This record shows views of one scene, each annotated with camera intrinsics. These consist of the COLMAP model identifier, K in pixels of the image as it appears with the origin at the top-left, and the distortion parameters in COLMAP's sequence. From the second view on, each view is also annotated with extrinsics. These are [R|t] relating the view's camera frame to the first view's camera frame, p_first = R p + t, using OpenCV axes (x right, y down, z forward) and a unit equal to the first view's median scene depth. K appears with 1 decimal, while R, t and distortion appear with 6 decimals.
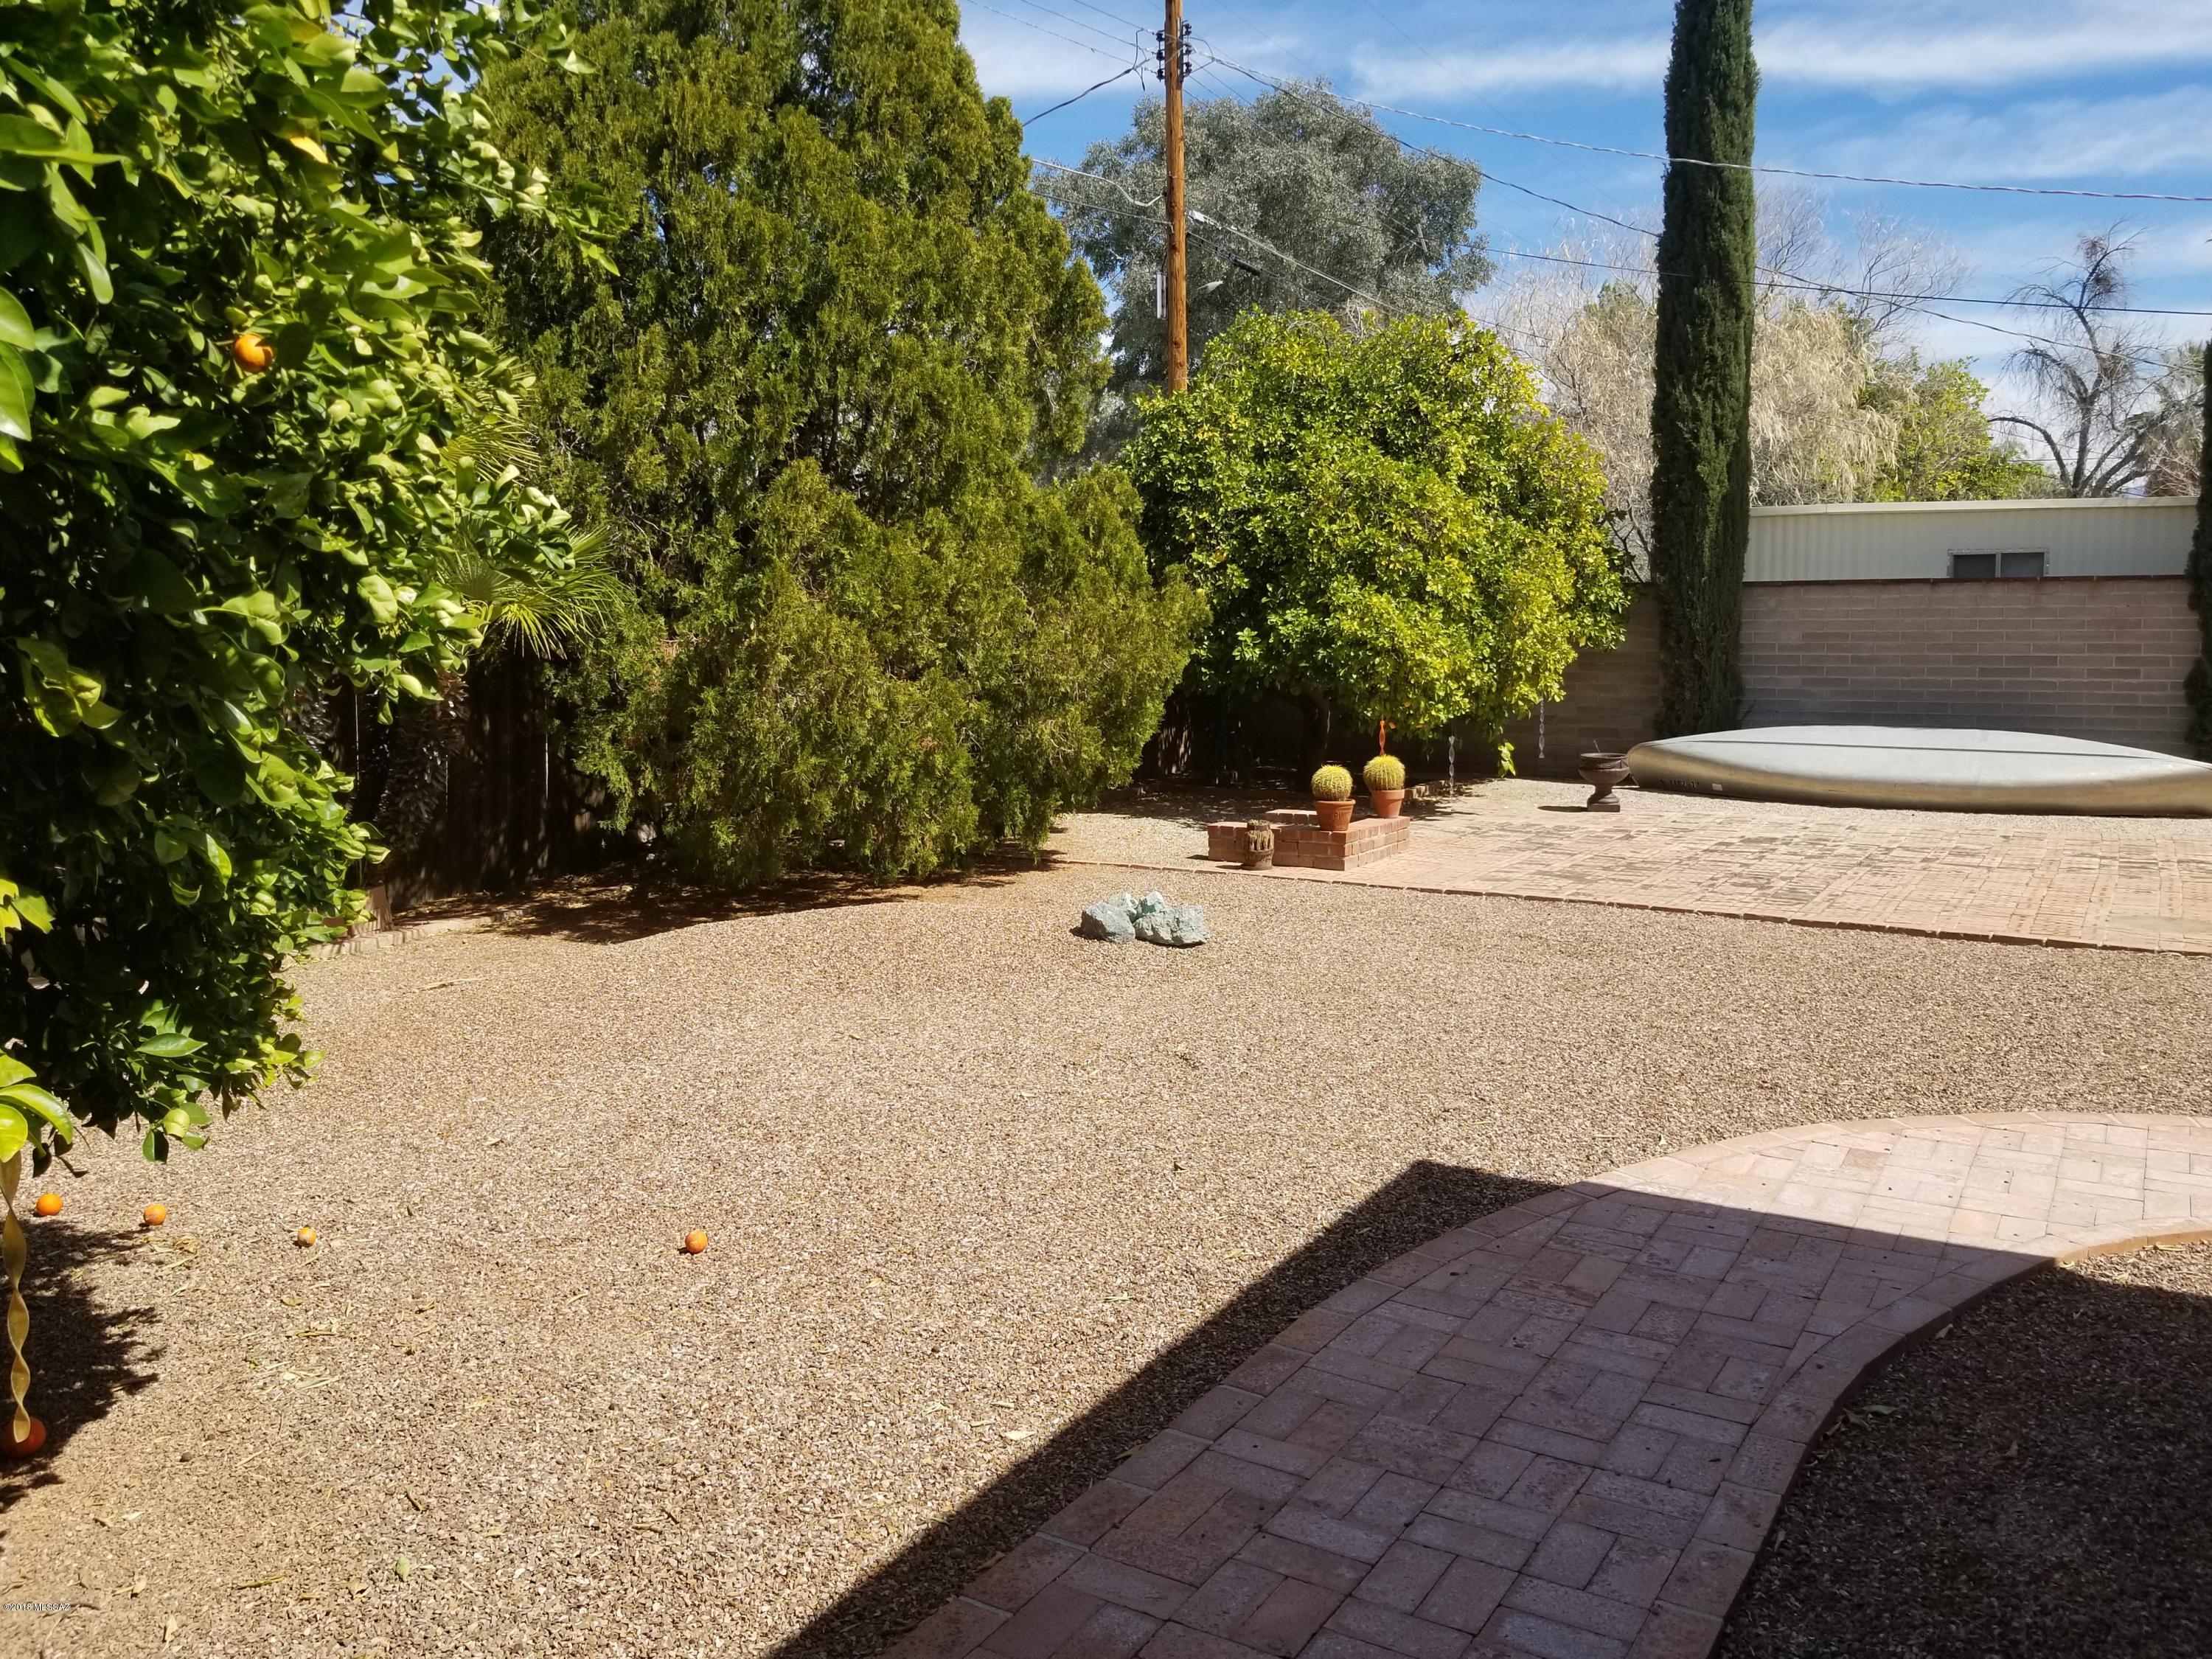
lens RADIAL K [[1749.2, 0, 1097.3], [0, 1749.2, 757.0], [0, 0, 1]] dist [0.103120, -0.179733]
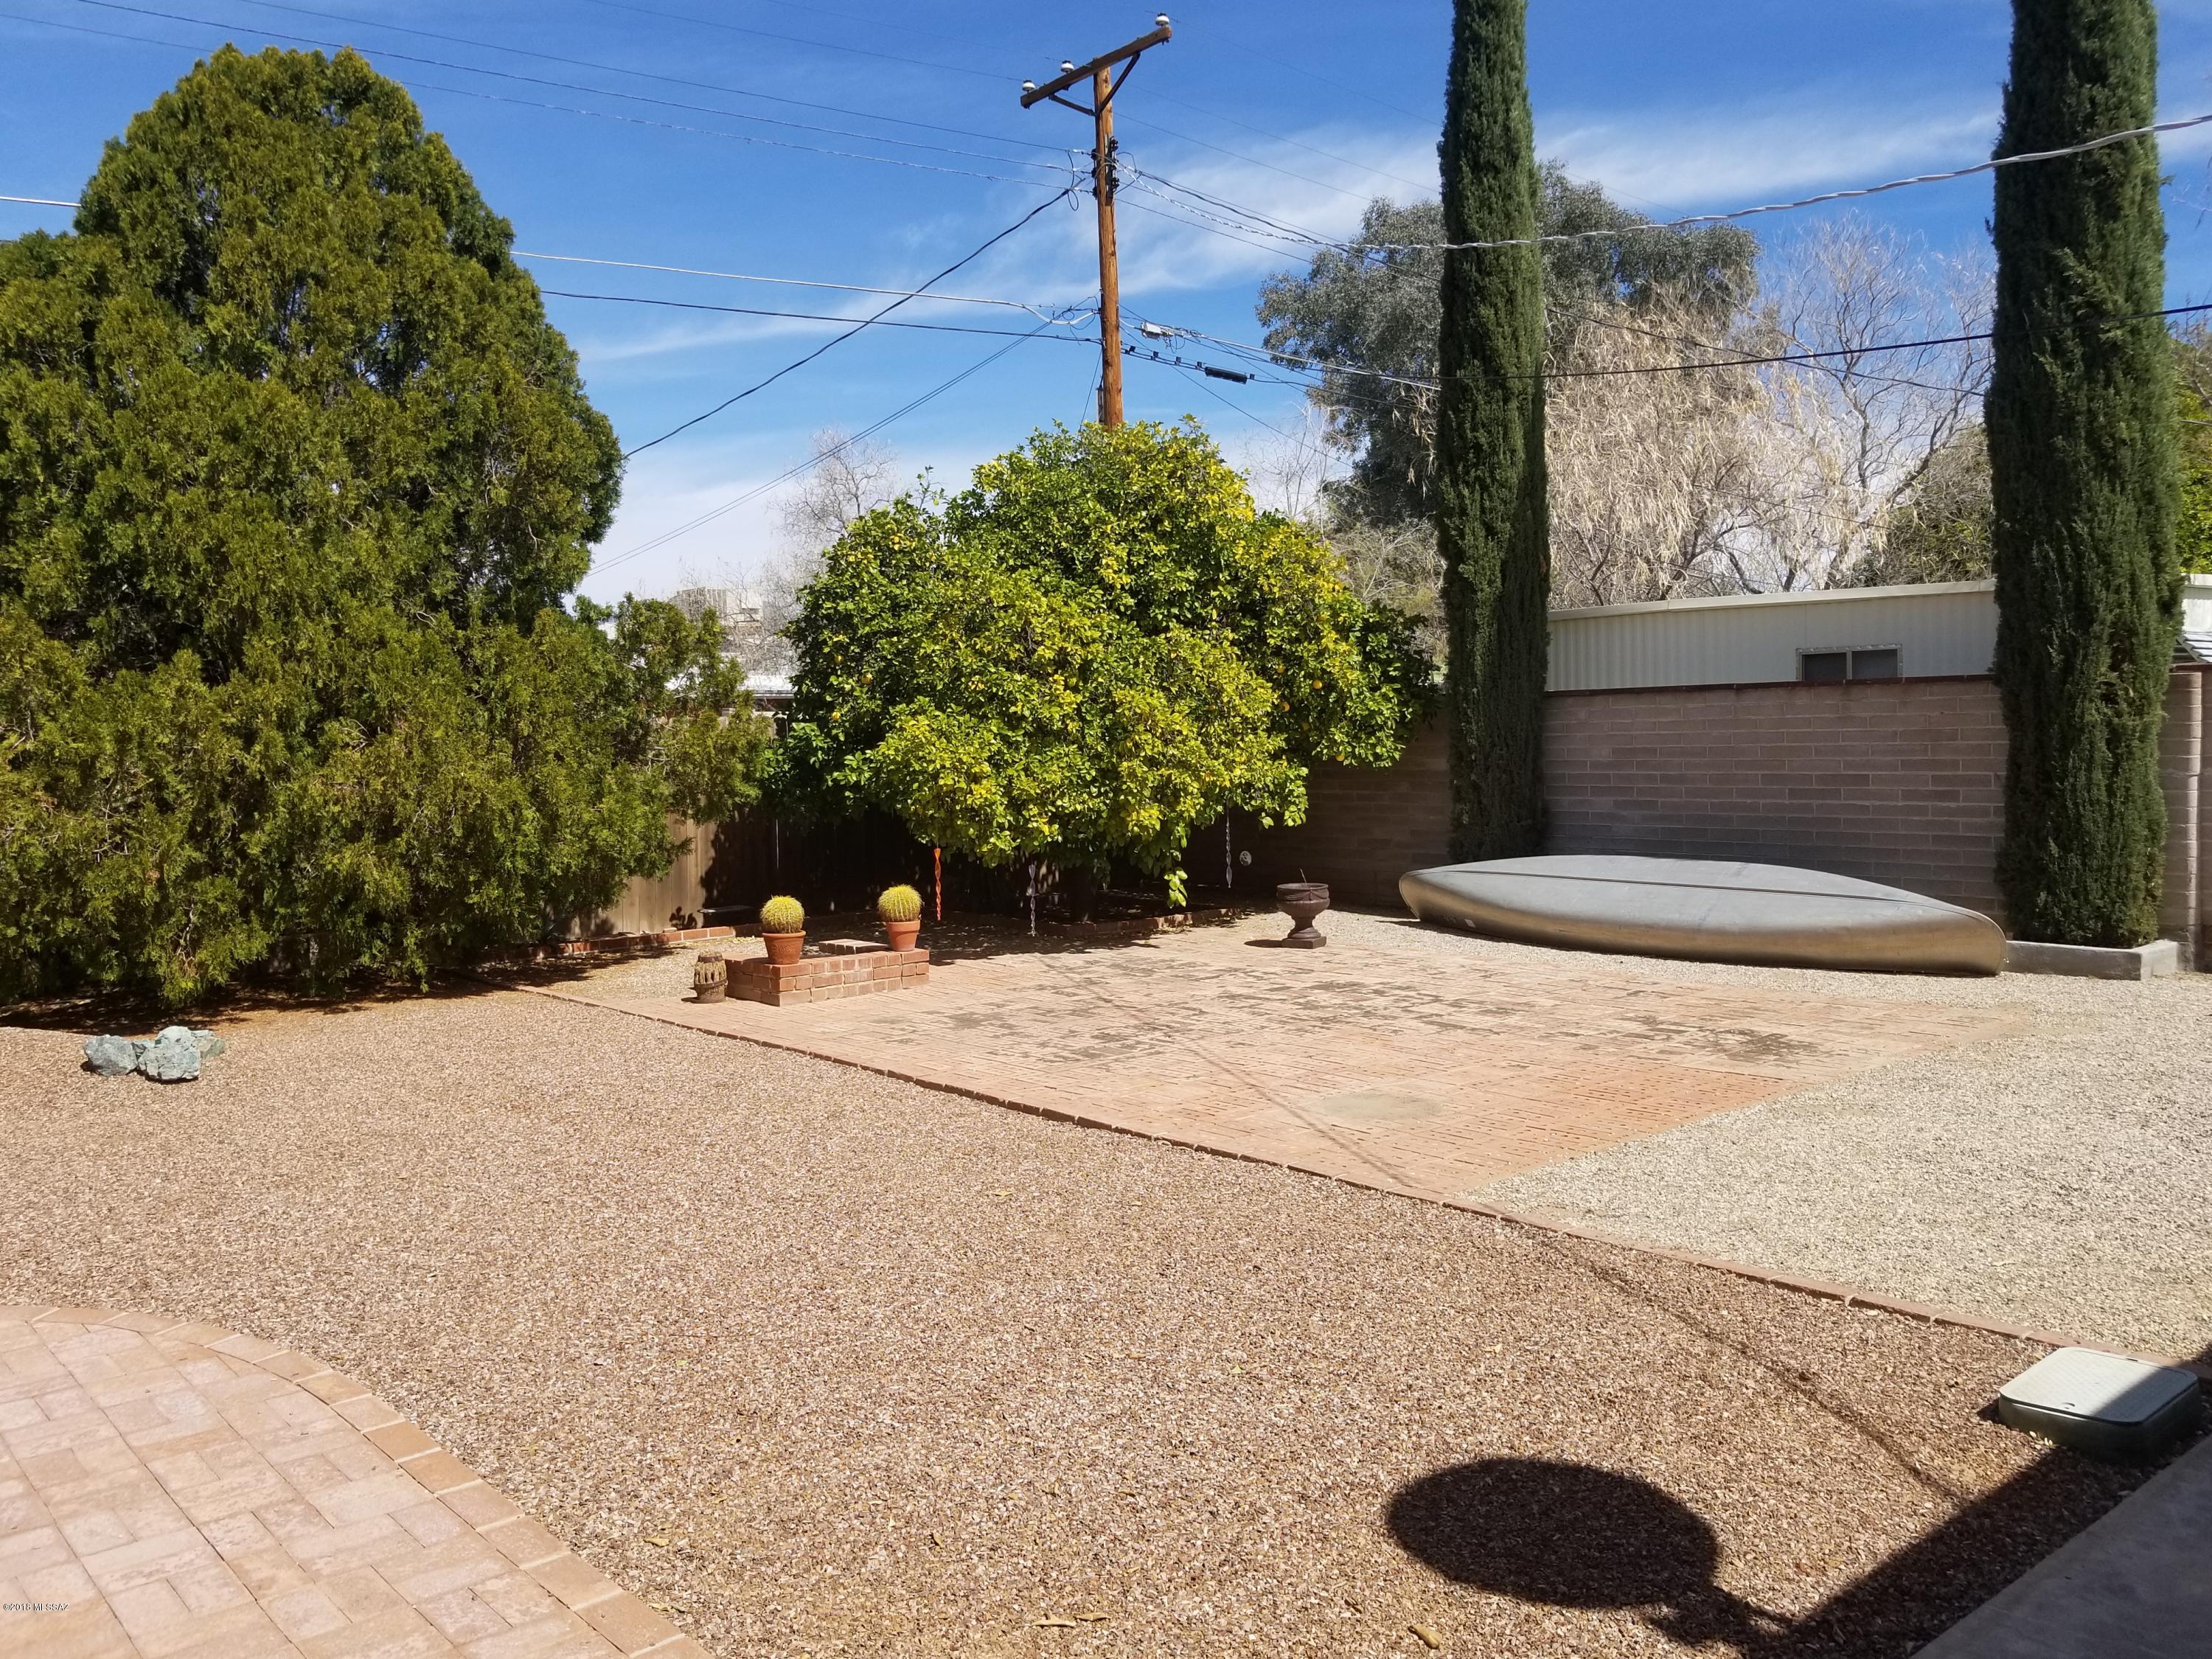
lens RADIAL K [[1740.4, 0, 1092.9], [0, 1740.4, 793.8], [0, 0, 1]] dist [0.085413, -0.154347]
pose [[0.945169, -0.002884, -0.326568, 0.453166], [-0.009647, 0.999278, -0.036744, -0.013647], [0.326438, 0.037880, 0.944459, 0.100243]]
